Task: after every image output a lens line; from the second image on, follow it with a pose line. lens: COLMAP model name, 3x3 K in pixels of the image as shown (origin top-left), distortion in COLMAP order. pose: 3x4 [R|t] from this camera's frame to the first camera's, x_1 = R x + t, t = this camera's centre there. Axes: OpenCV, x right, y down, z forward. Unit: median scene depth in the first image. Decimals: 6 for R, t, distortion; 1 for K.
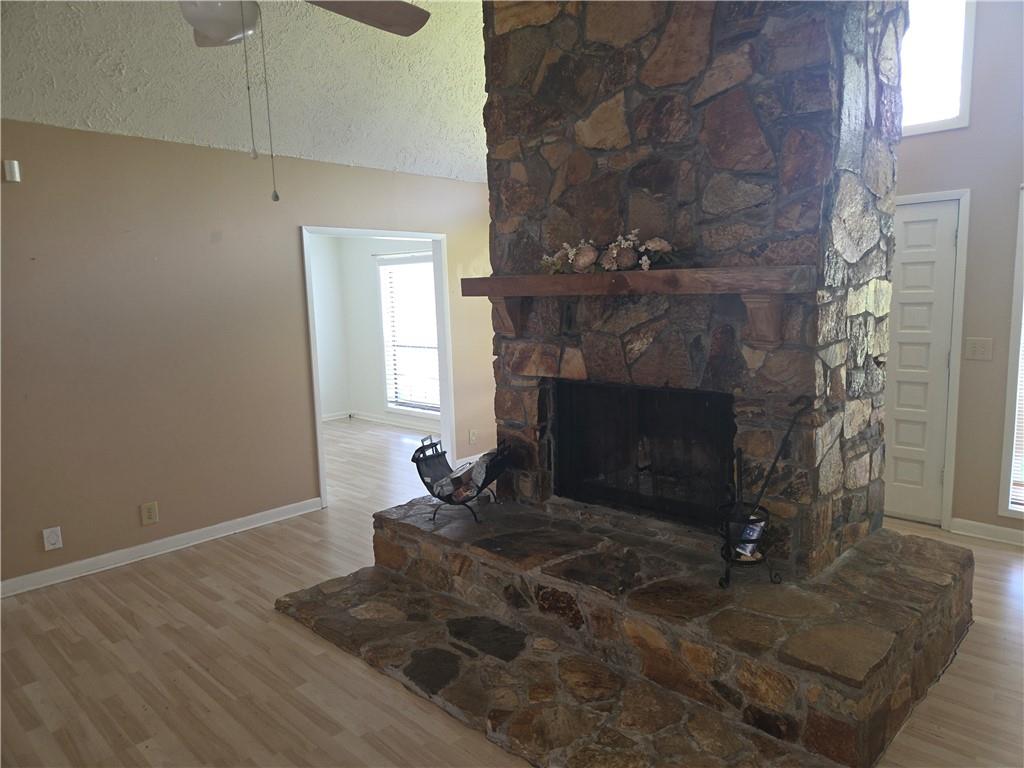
lens RADIAL K [[682.6, 0, 513.0], [0, 682.6, 387.0], [0, 0, 1]] dist [0.044100, -0.004175]
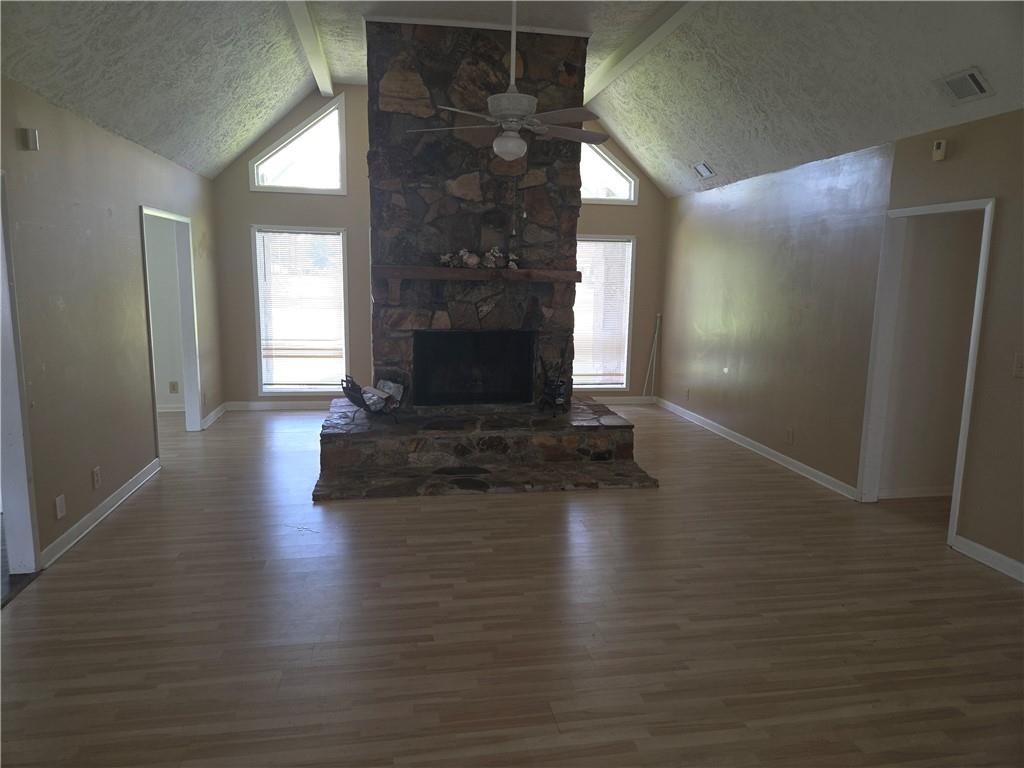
lens RADIAL K [[682.6, 0, 510.6], [0, 682.6, 381.8], [0, 0, 1]] dist [0.044100, -0.004175]
pose [[0.593136, -0.086869, 0.800402, -1.304274], [0.081254, 0.995545, 0.047835, 0.055974], [-0.800992, 0.036663, 0.597552, -0.157488]]
